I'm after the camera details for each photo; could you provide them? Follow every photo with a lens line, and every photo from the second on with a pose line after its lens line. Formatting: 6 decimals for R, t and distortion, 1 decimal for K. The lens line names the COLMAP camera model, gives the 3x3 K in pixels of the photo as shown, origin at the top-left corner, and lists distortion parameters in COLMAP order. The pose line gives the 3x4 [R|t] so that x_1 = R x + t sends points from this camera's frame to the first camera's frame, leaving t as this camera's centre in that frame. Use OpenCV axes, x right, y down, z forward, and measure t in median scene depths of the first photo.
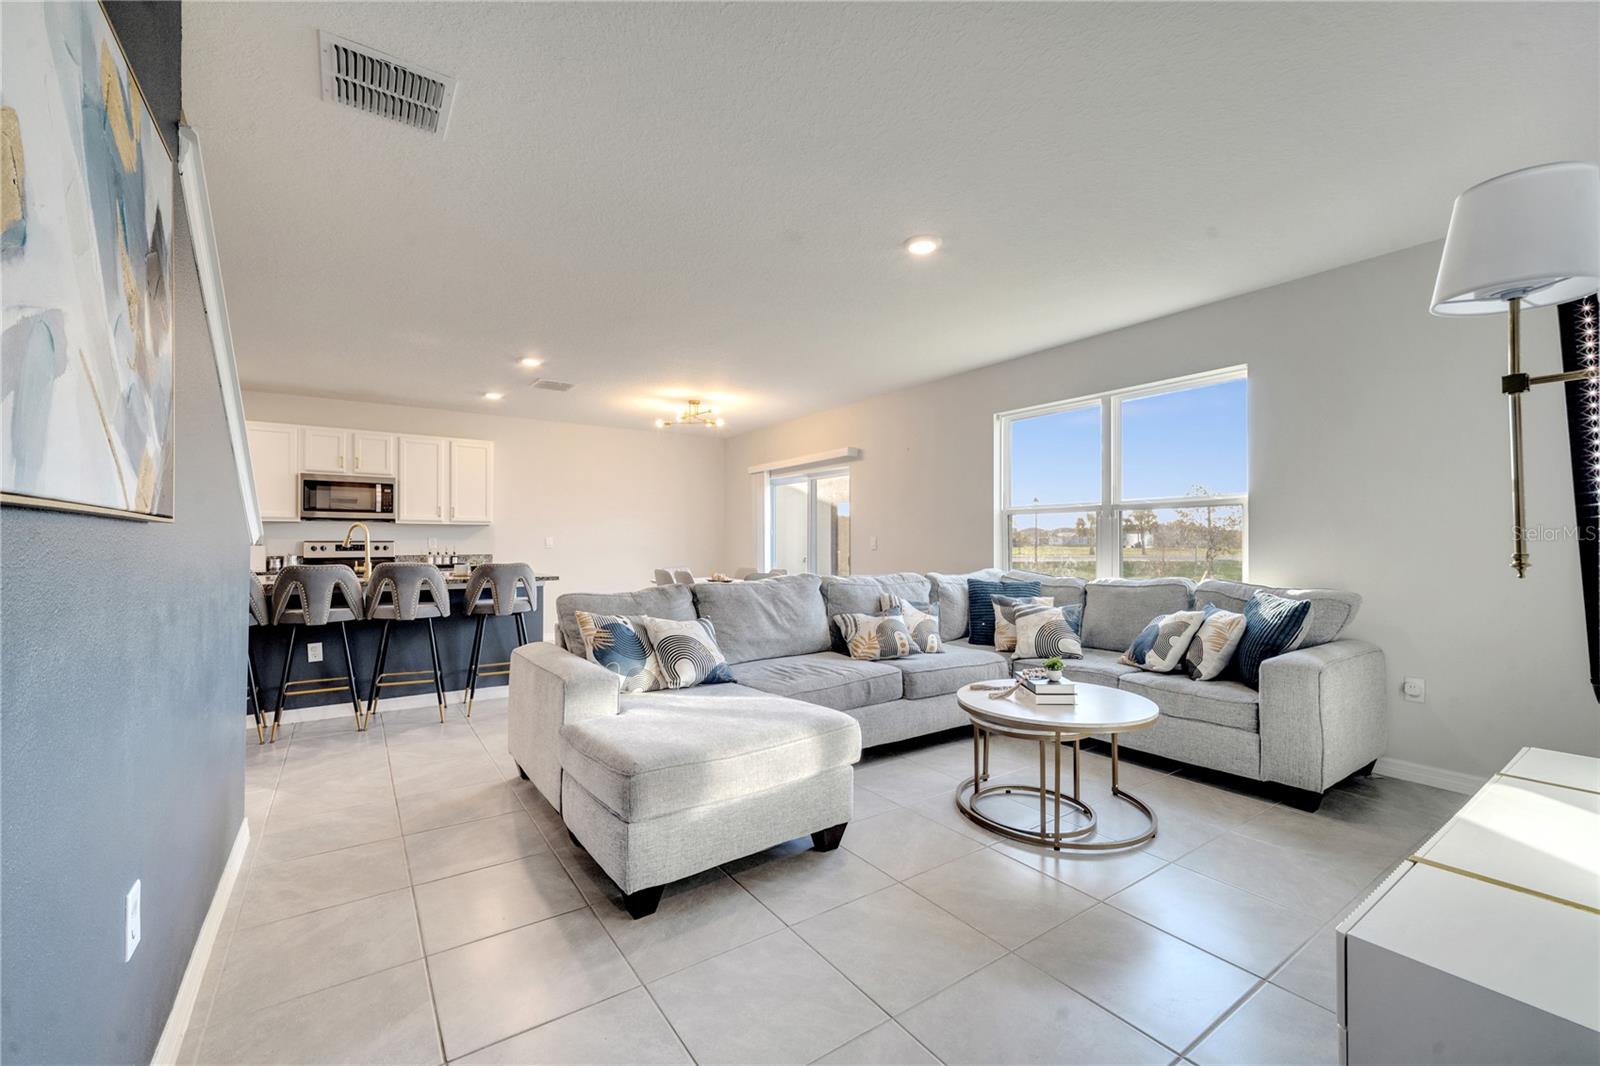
lens RADIAL K [[649.6, 0, 800.1], [0, 649.6, 539.9], [0, 0, 1]] dist [0.004163, -0.001579]
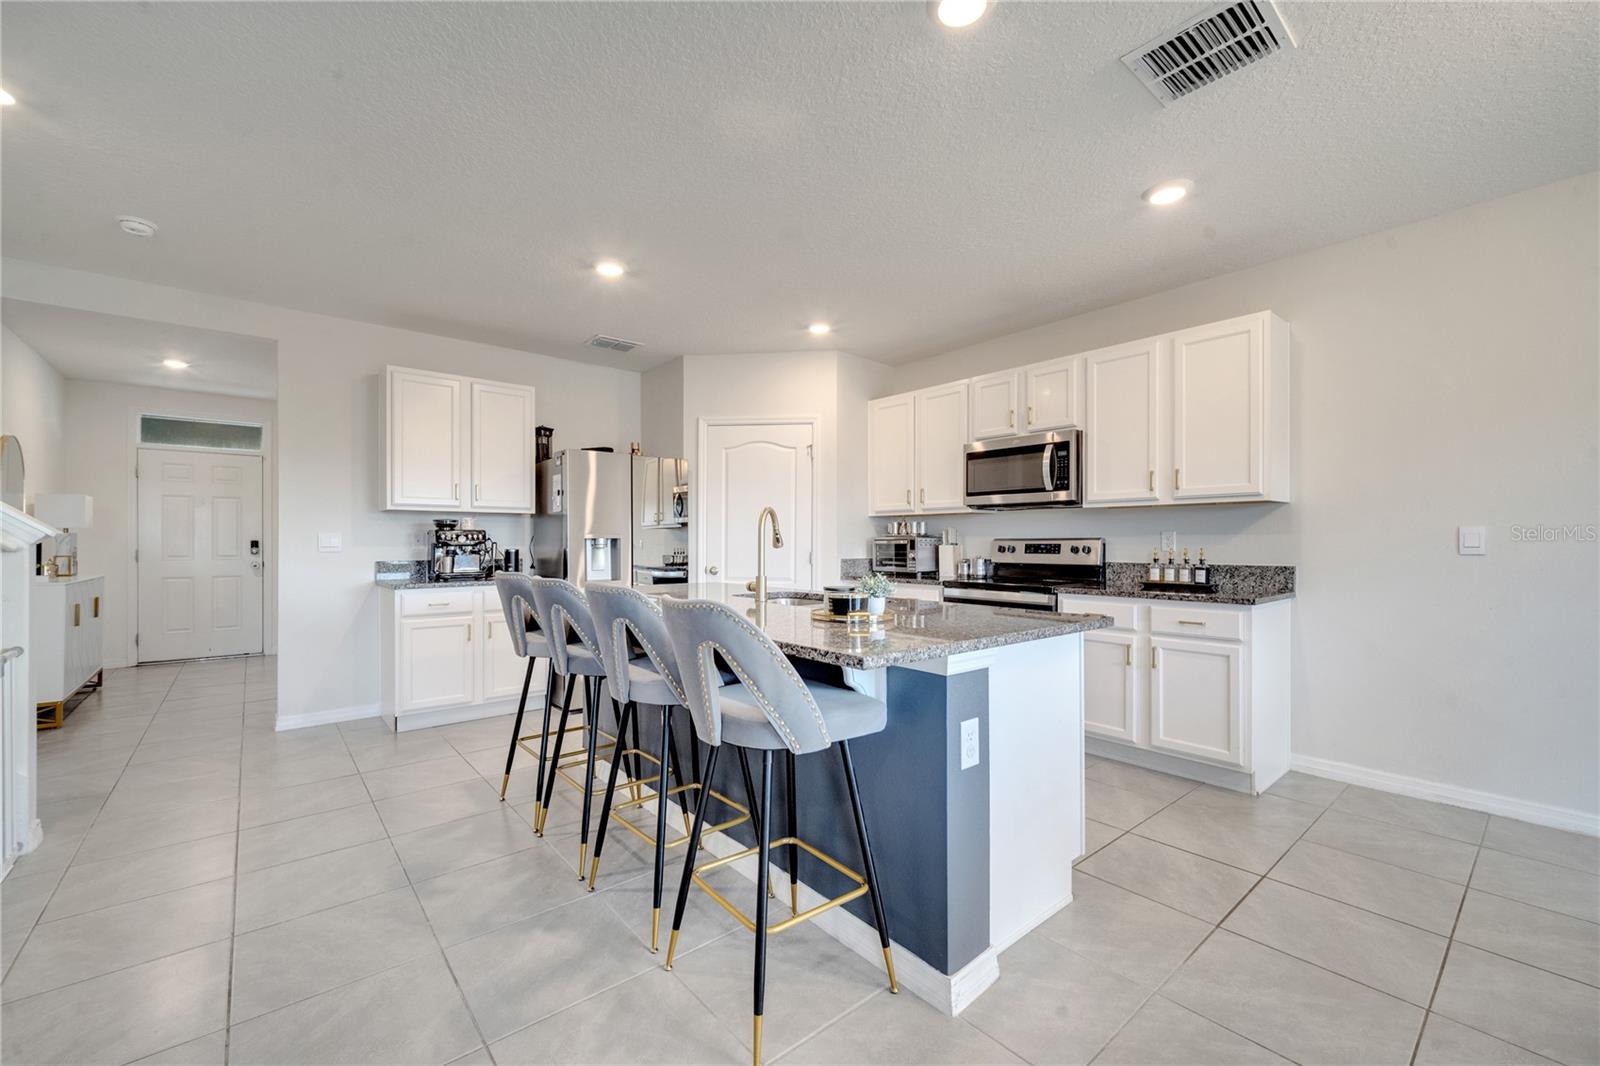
lens RADIAL K [[649.6, 0, 785.7], [0, 649.6, 542.8], [0, 0, 1]] dist [0.004163, -0.001579]
pose [[0.078939, -0.000770, -0.996879, -0.064564], [0.004399, 0.999990, -0.000424, 0.005211], [0.996870, -0.004352, 0.078942, 0.705660]]
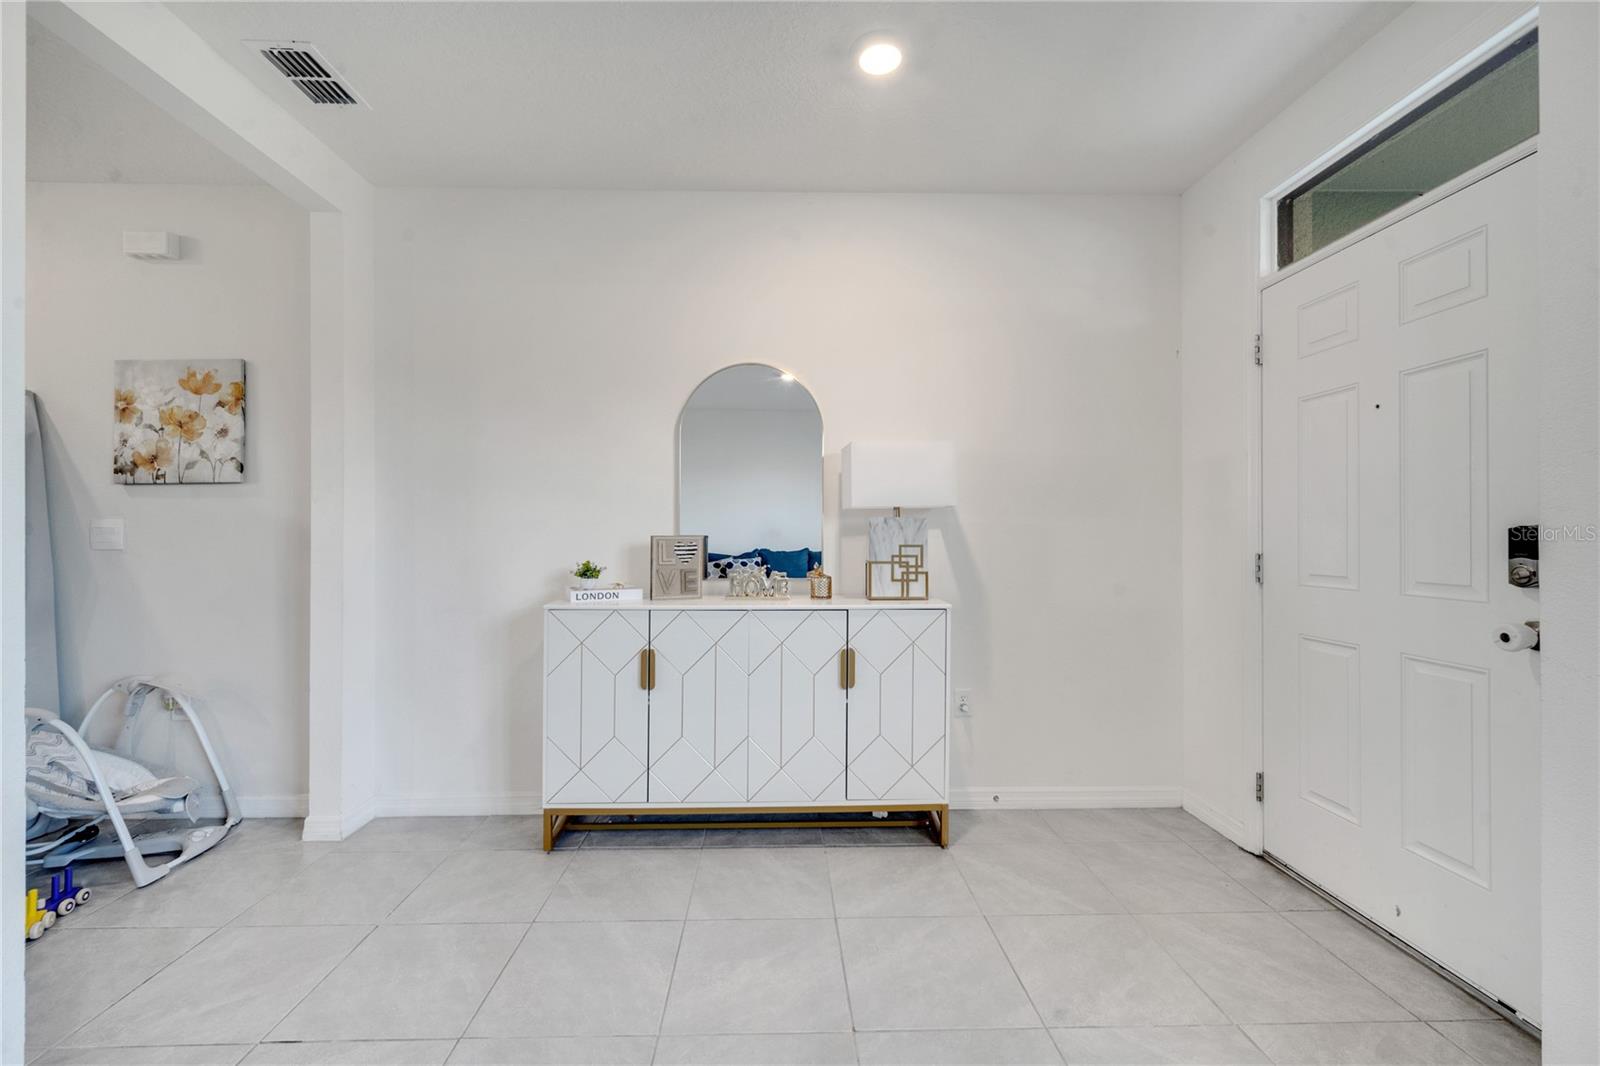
lens RADIAL K [[649.6, 0, 792.9], [0, 649.6, 535.5], [0, 0, 1]] dist [0.004163, -0.001579]
pose [[-0.836354, 0.001042, 0.548189, -1.079364], [-0.003227, 0.999972, -0.006824, 0.003275], [-0.548180, -0.007476, -0.836327, 0.283891]]
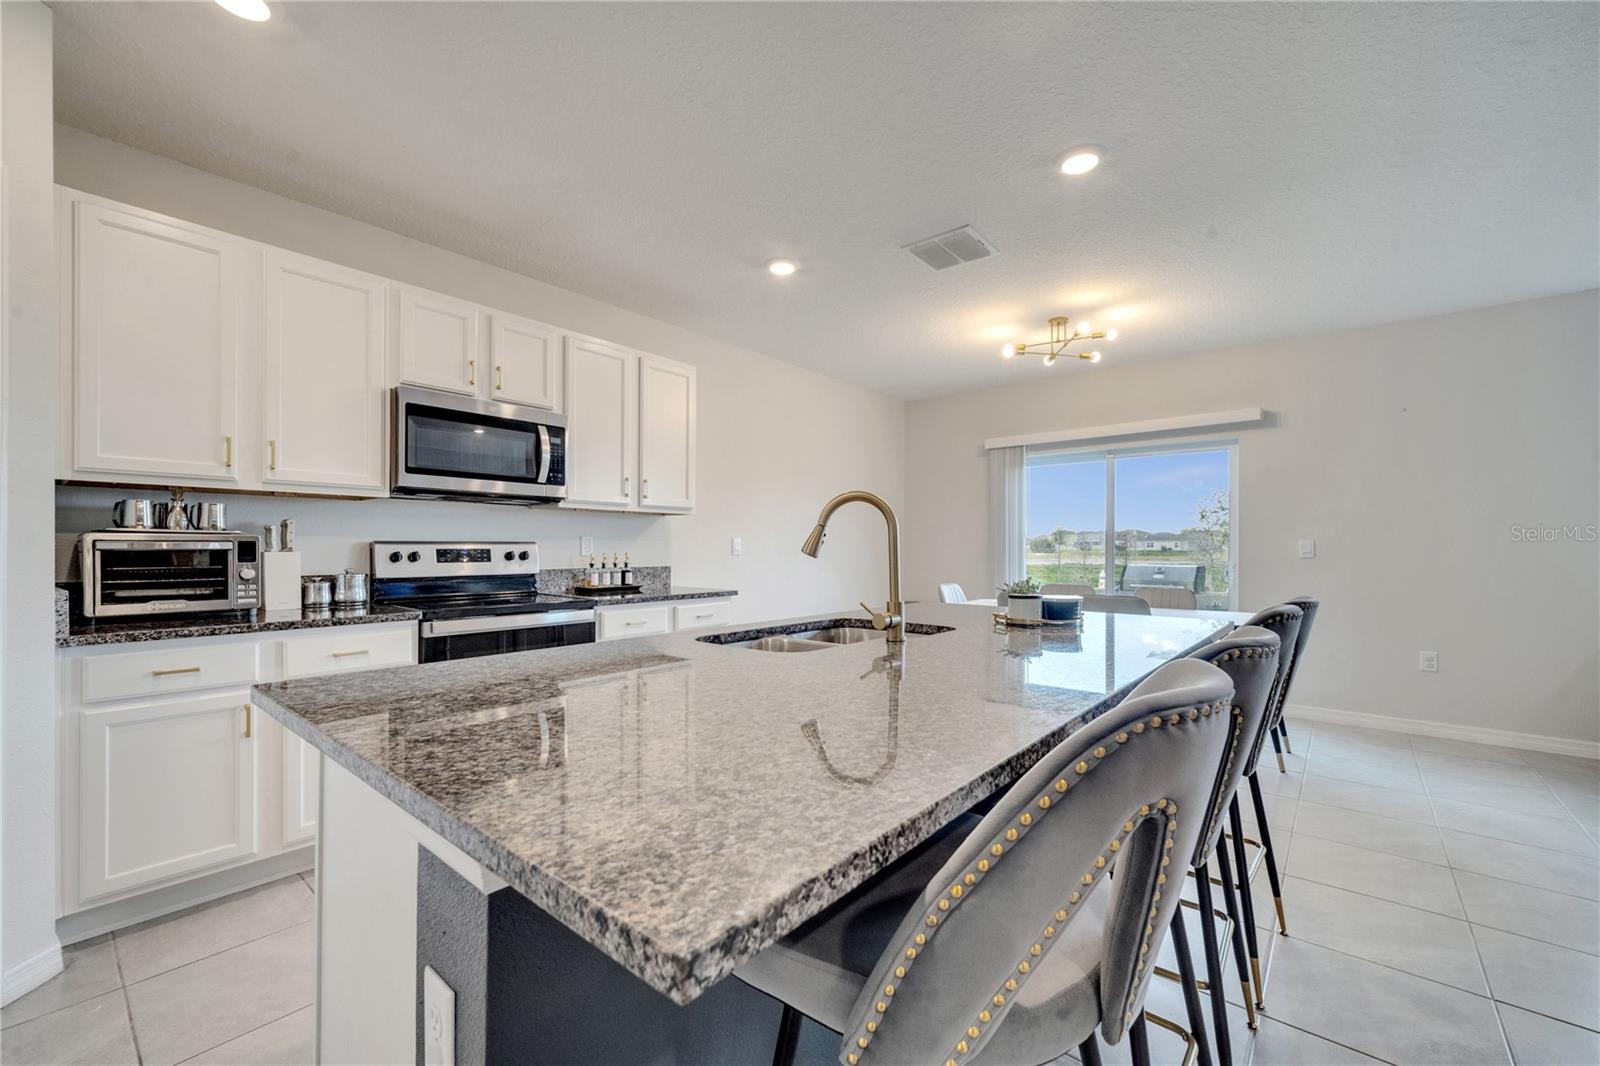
lens RADIAL K [[649.6, 0, 797.7], [0, 649.6, 545.3], [0, 0, 1]] dist [0.004163, -0.001579]
pose [[0.965596, 0.003959, 0.260015, -0.587731], [-0.004728, 0.999986, 0.002334, 0.002046], [-0.260002, -0.003483, 0.965602, 0.478441]]
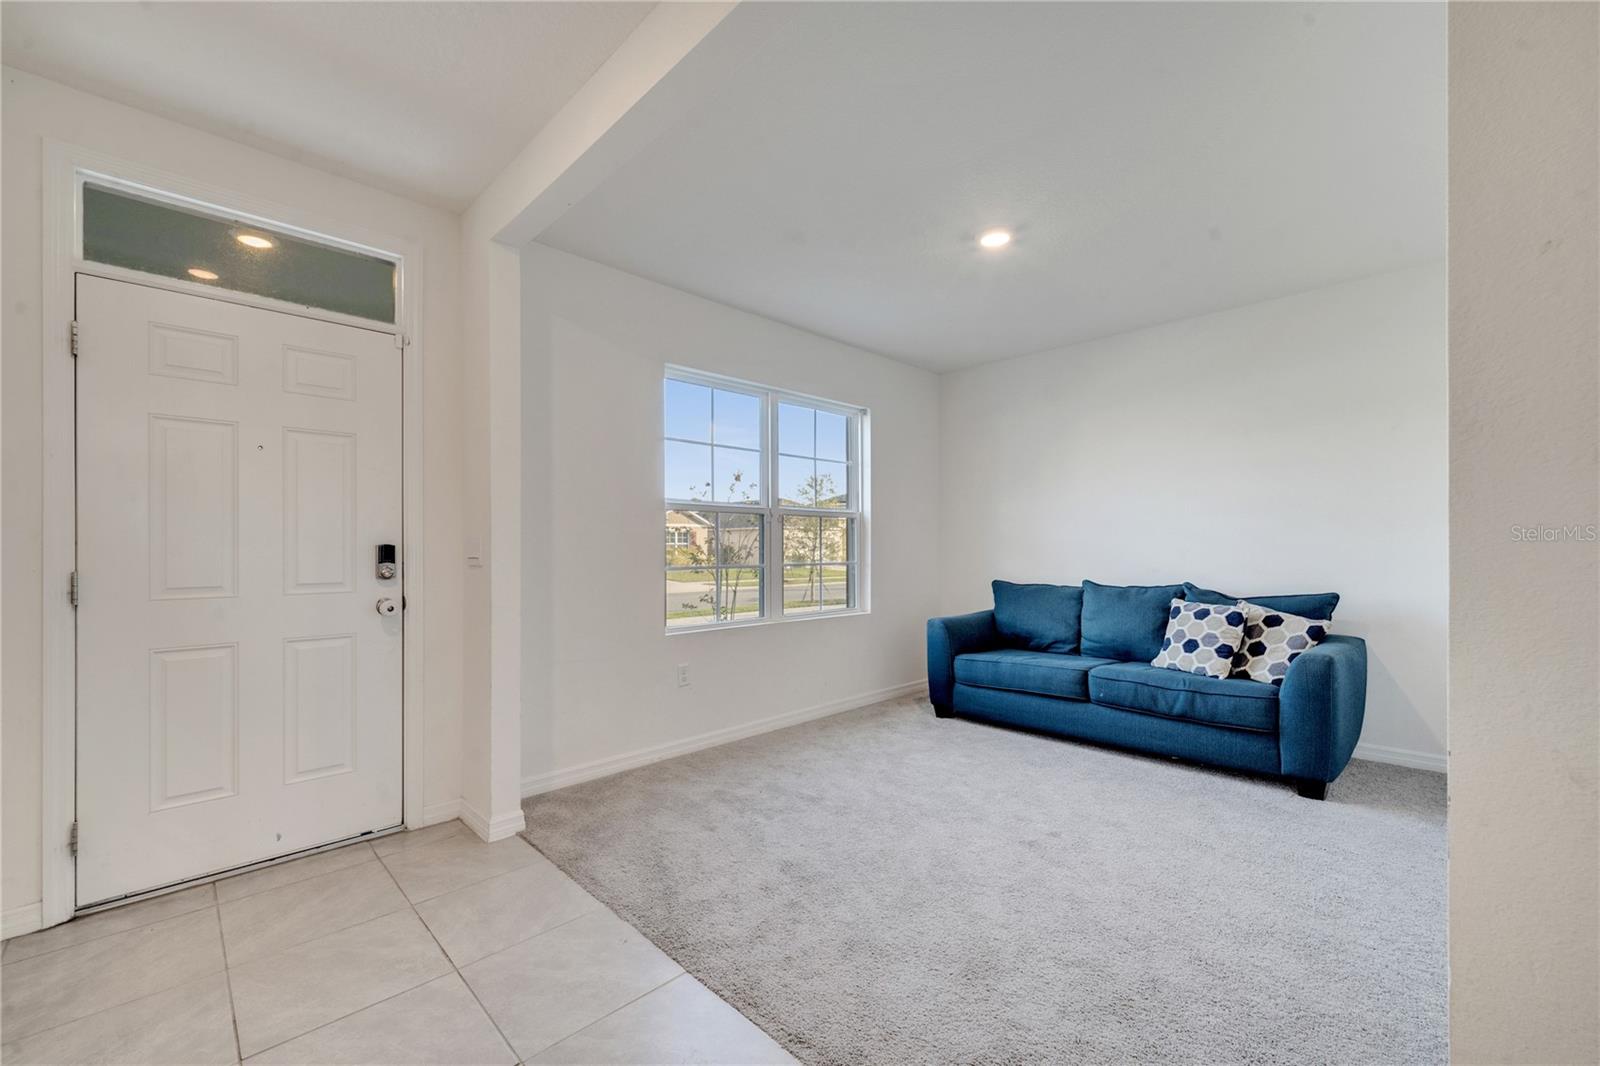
lens RADIAL K [[649.6, 0, 796.1], [0, 649.6, 545.9], [0, 0, 1]] dist [0.004163, -0.001579]
pose [[0.162722, -0.005845, -0.986655, -0.719509], [0.009281, 0.999947, -0.004393, 0.002294], [0.986628, -0.008442, 0.162768, 0.129968]]
